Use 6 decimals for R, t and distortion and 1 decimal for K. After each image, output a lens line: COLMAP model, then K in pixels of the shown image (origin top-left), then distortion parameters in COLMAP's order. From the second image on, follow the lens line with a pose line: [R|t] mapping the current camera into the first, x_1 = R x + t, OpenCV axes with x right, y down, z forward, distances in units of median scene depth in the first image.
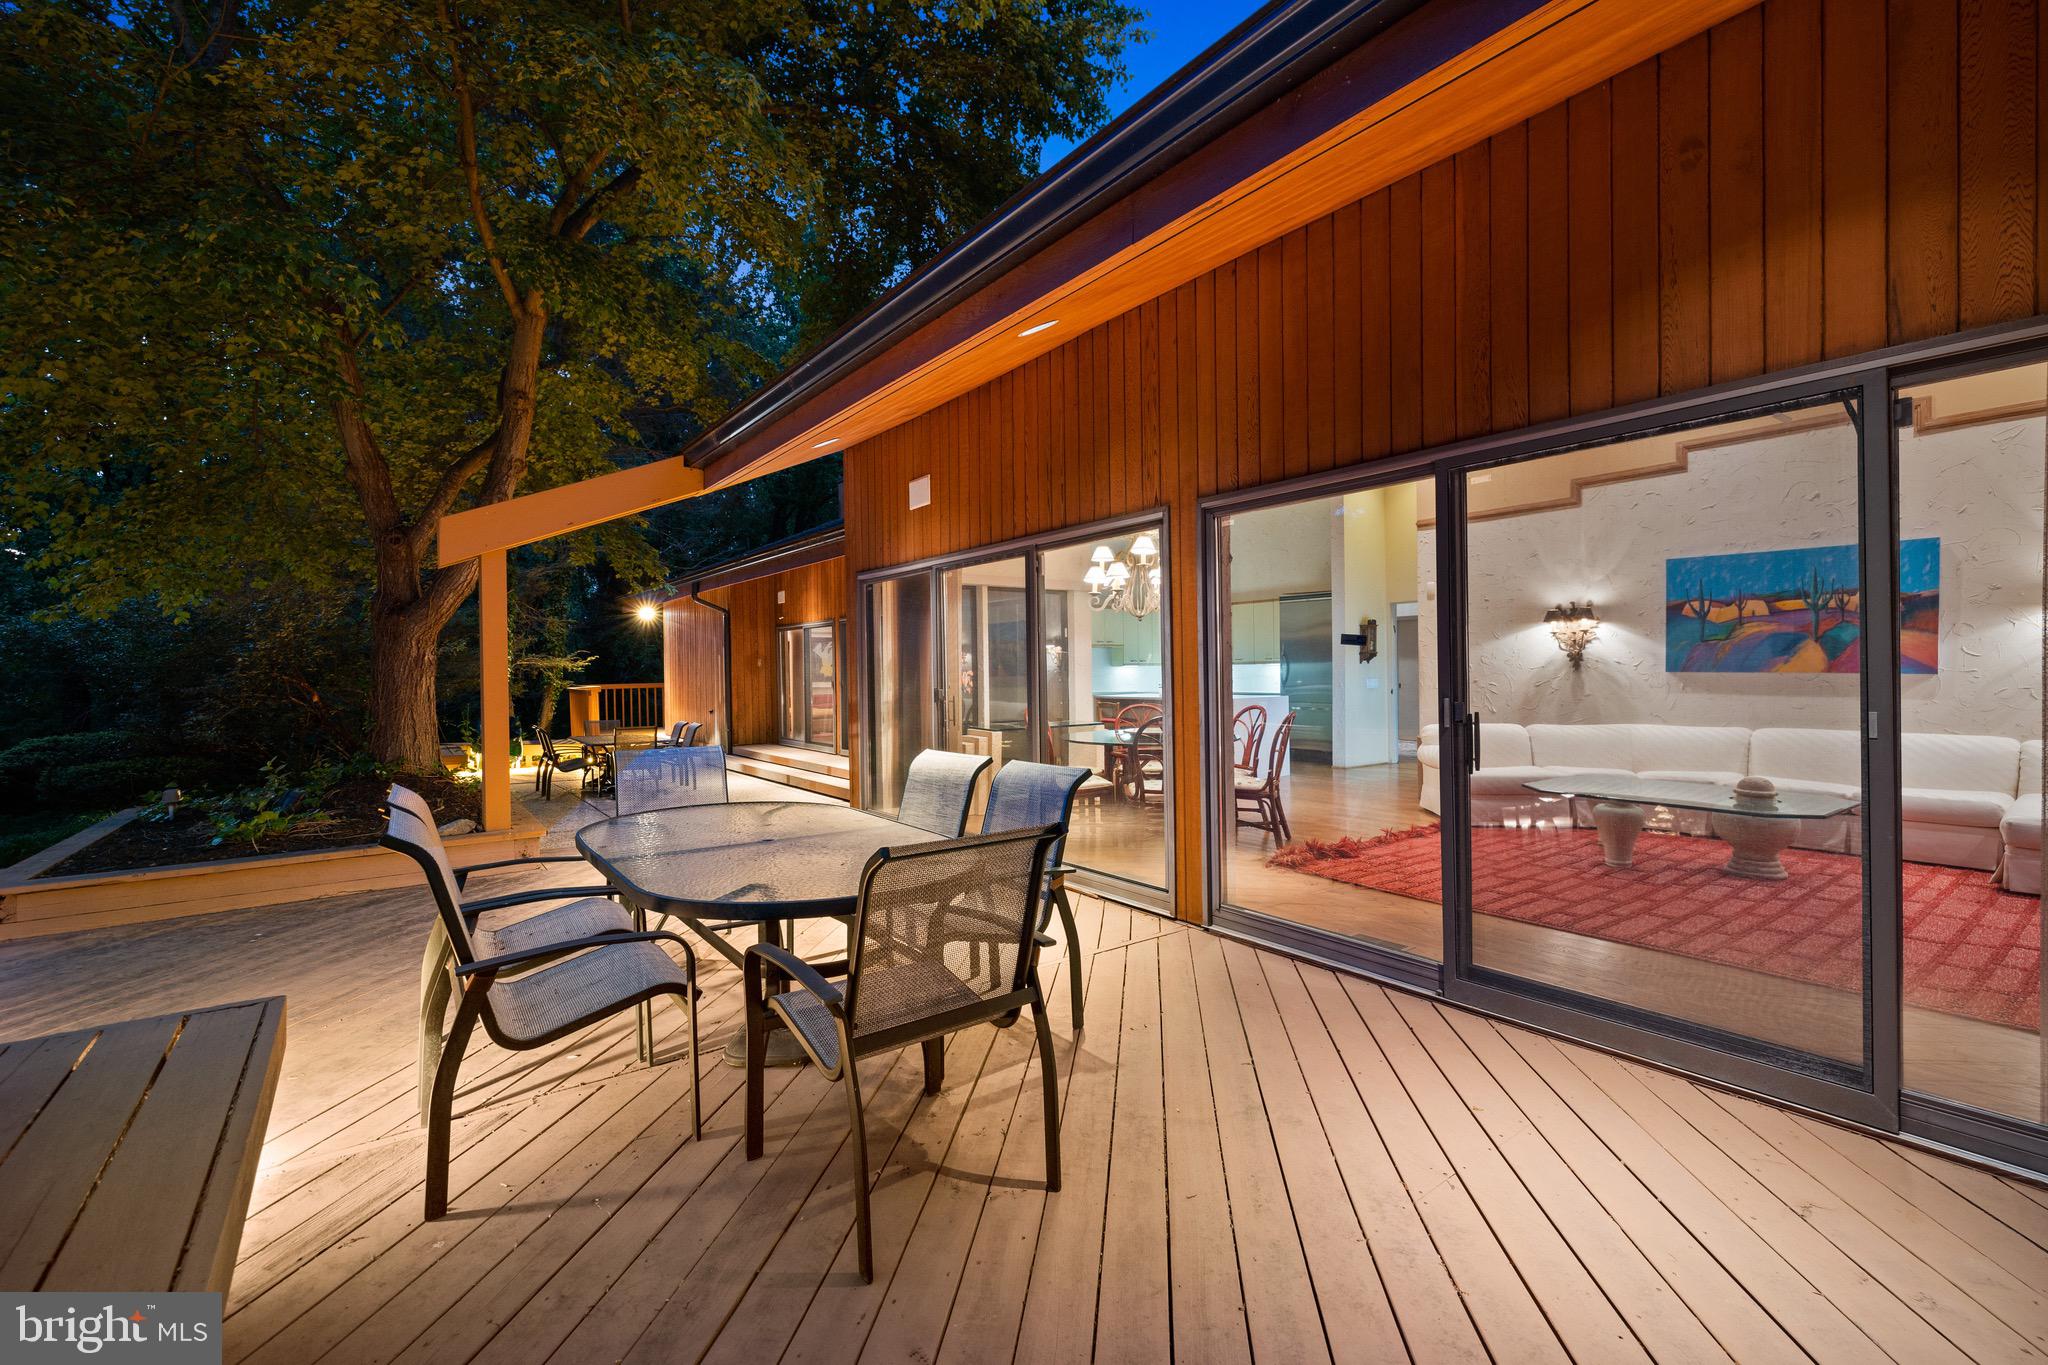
lens RADIAL K [[862.0, 0, 1022.9], [0, 862.0, 672.9], [0, 0, 1]] dist [0.002889, 0.000208]
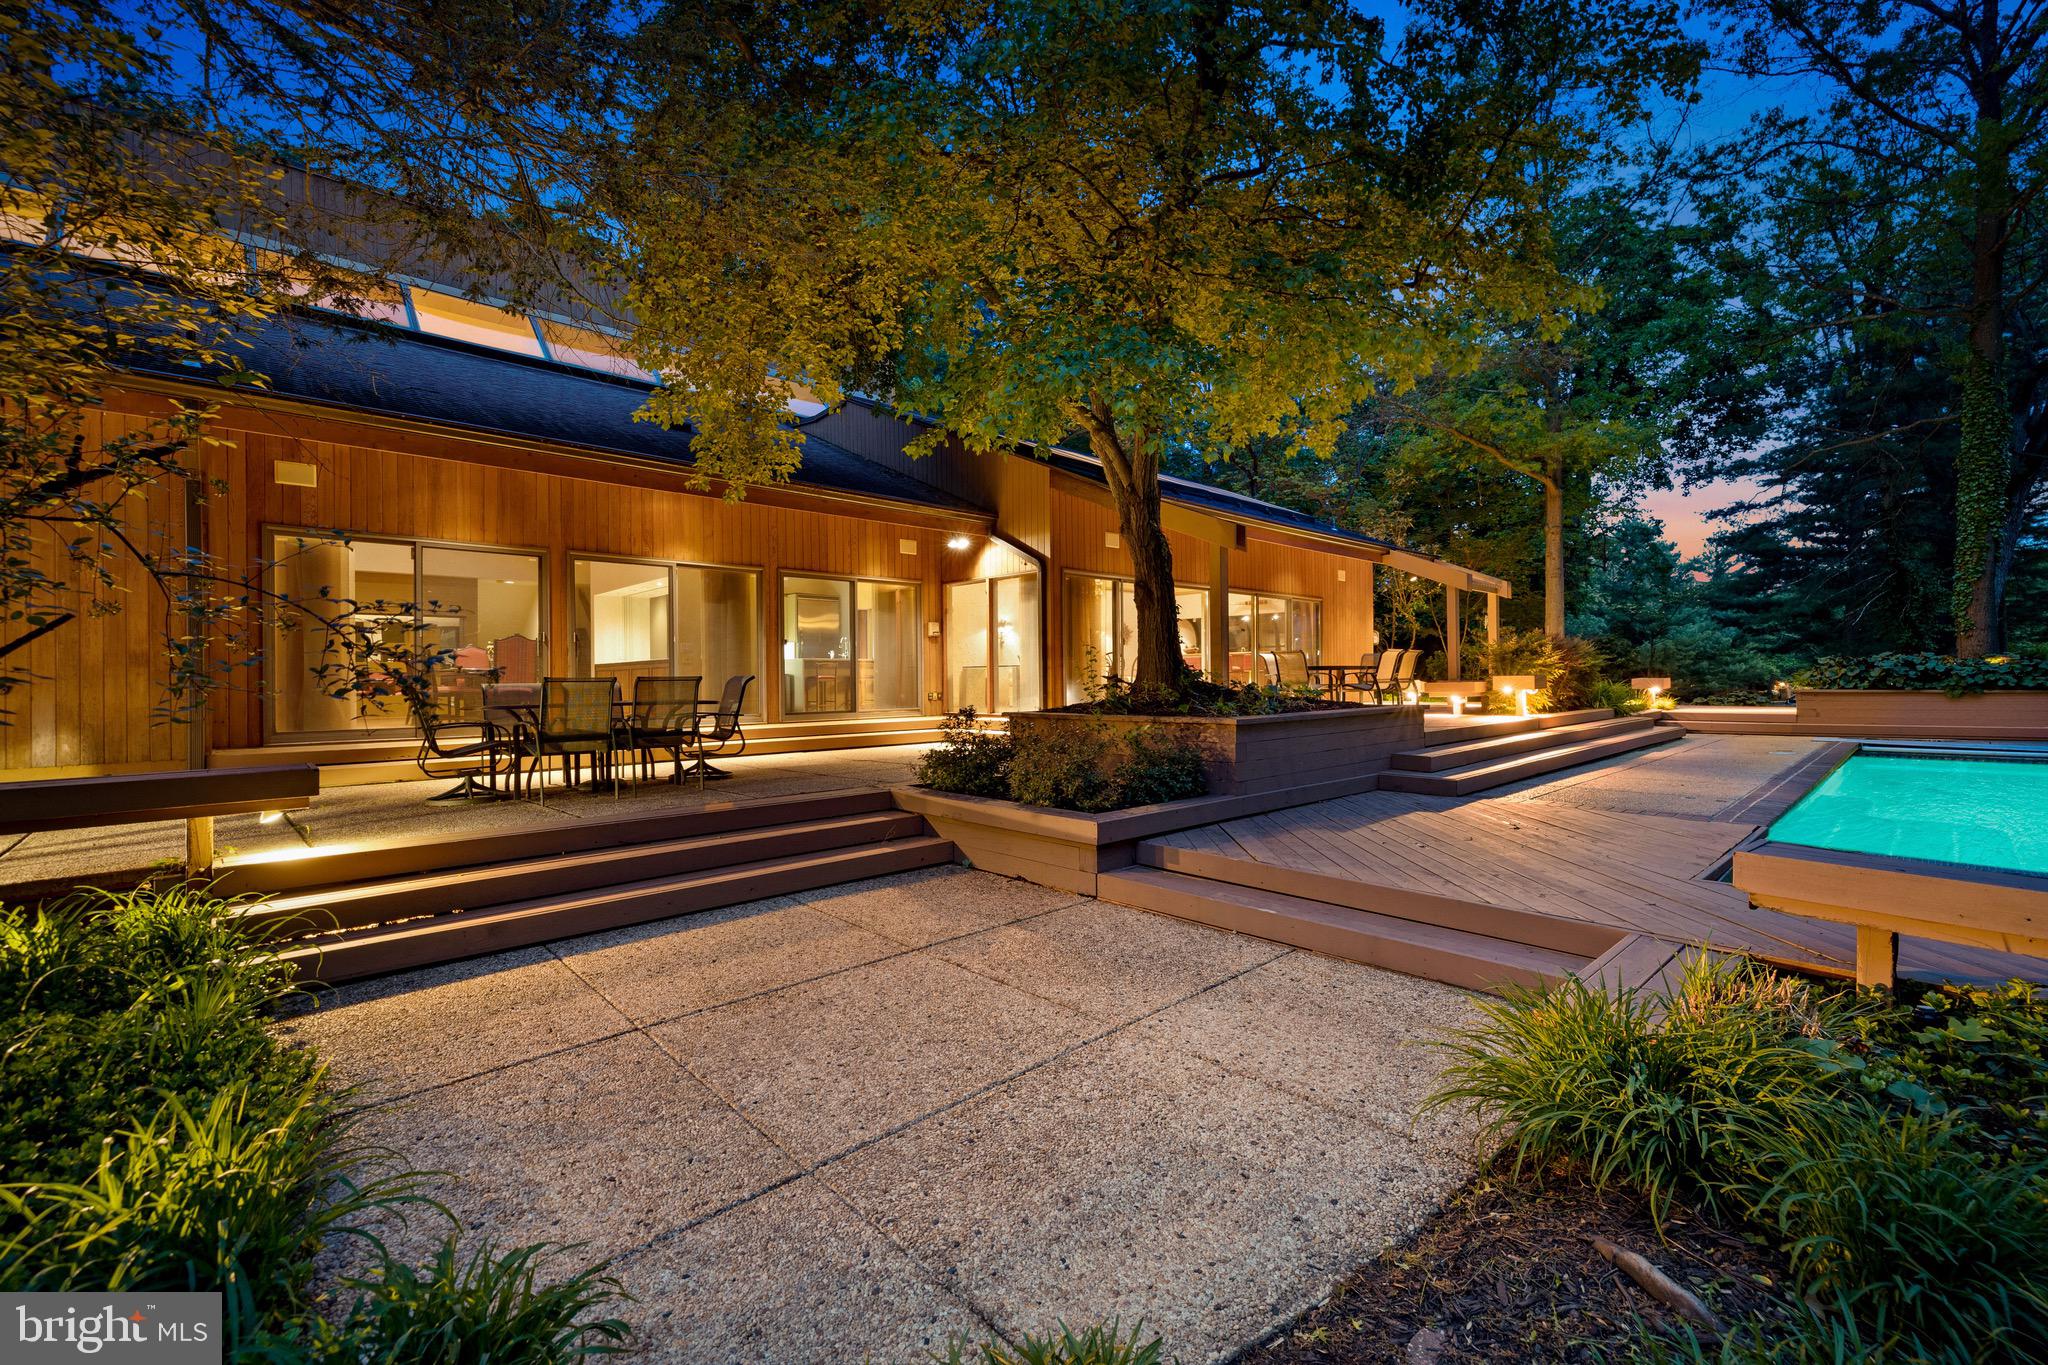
lens RADIAL K [[866.4, 0, 1024.0], [0, 866.4, 682.5], [0, 0, 1]] dist [0.000828, 0.000225]
pose [[-0.114907, 0.008416, 0.993341, -1.824106], [0.013808, 0.999881, -0.006874, 0.114152], [-0.993280, 0.012926, -0.115010, 1.259411]]
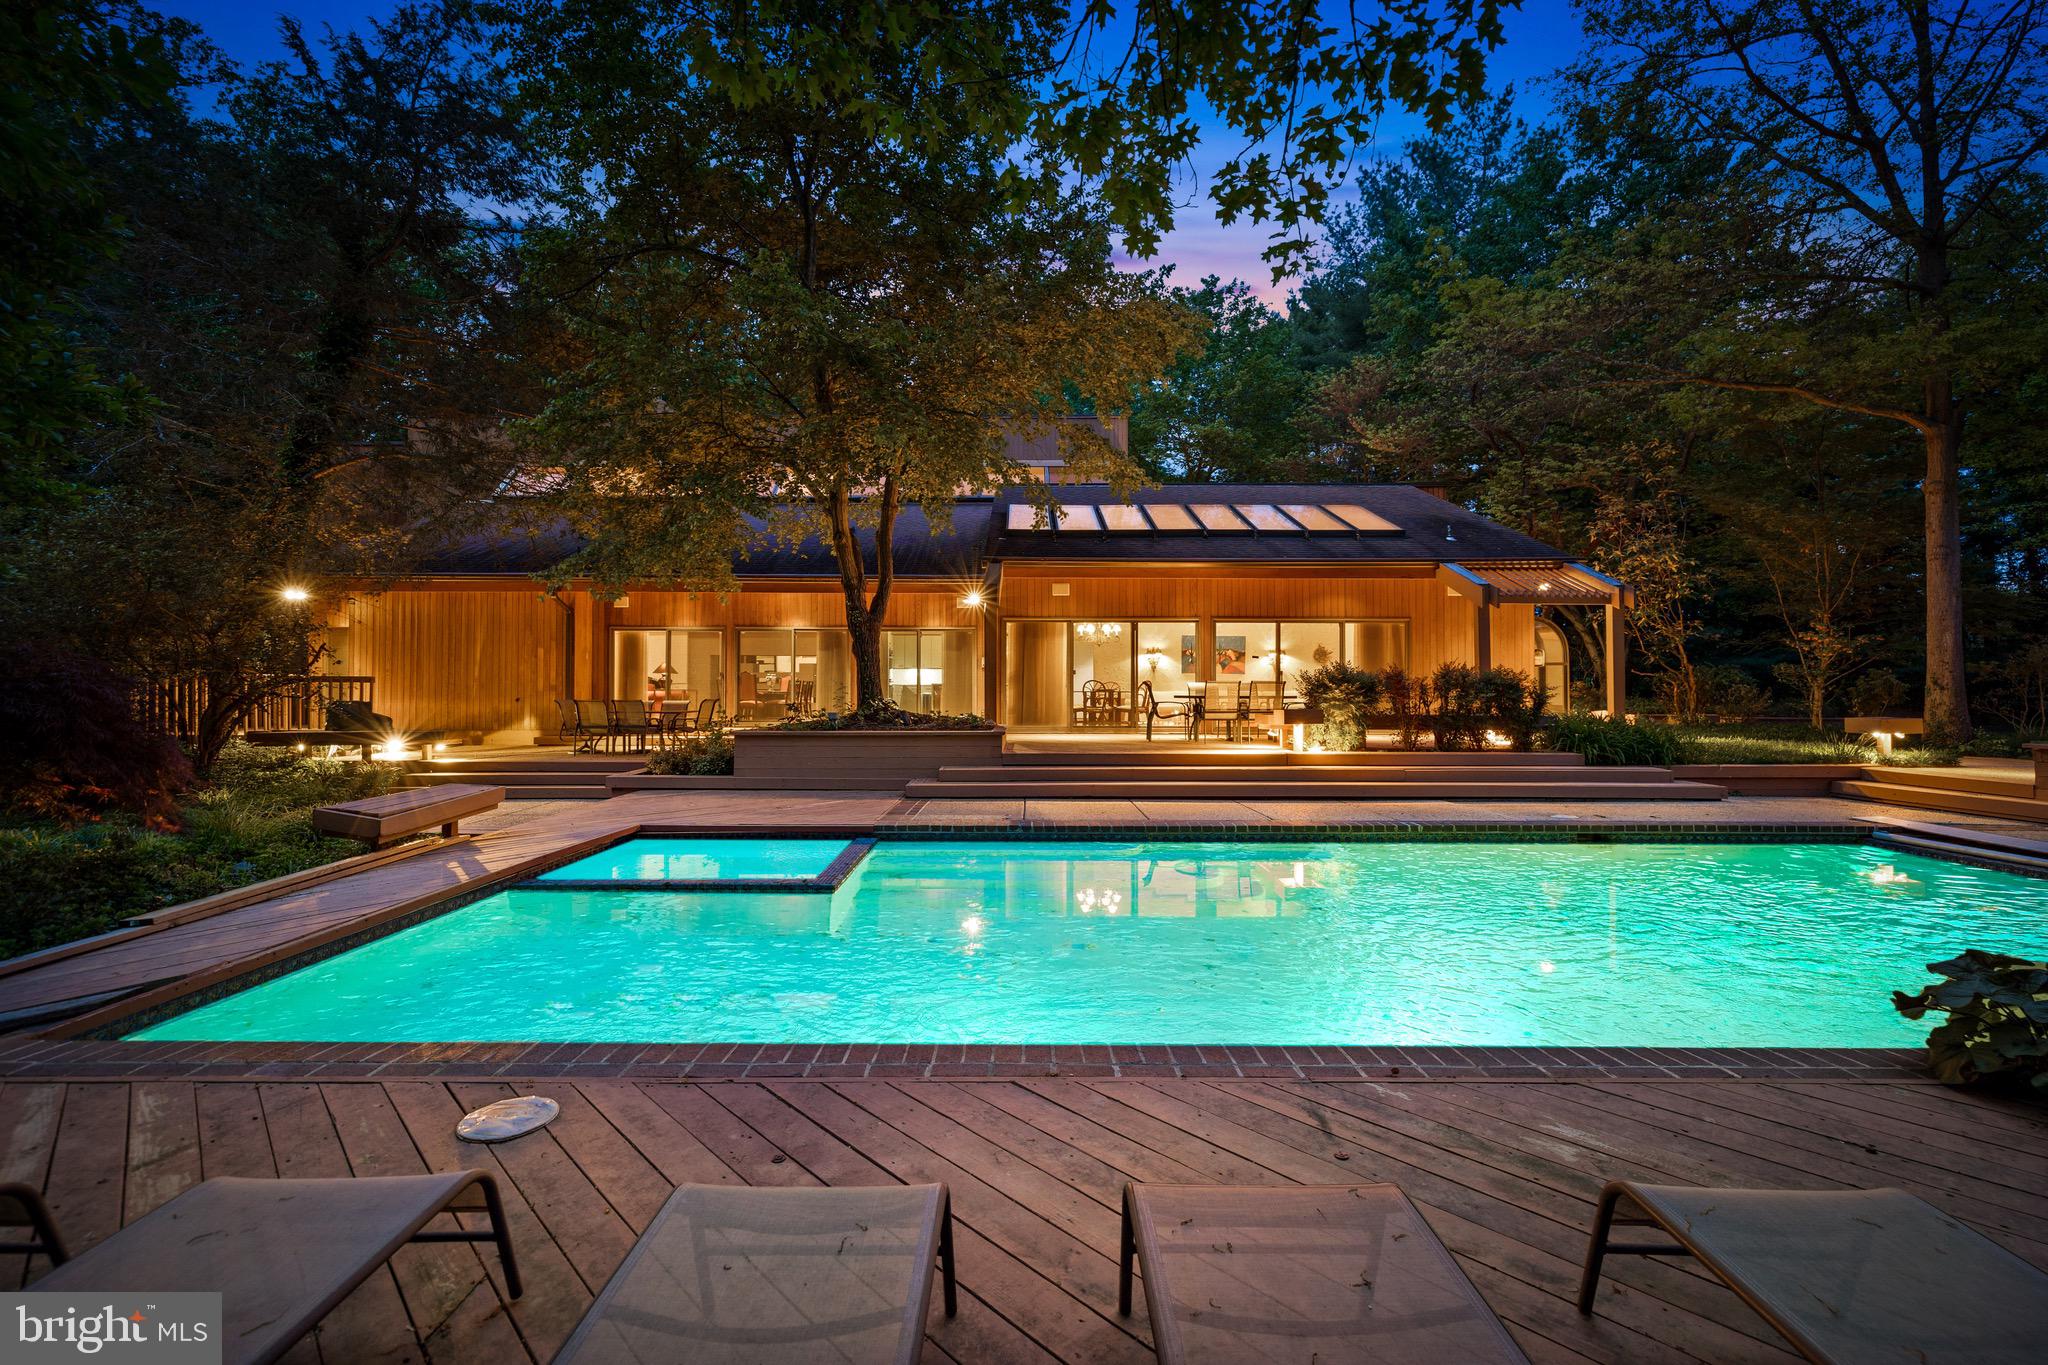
lens RADIAL K [[866.4, 0, 1024.0], [0, 866.4, 682.5], [0, 0, 1]] dist [0.000828, 0.000225]
pose [[0.603964, 0.020186, 0.796756, -1.857365], [-0.006530, 0.999771, -0.020379, 0.090240], [-0.796985, 0.007105, 0.603957, -0.344281]]
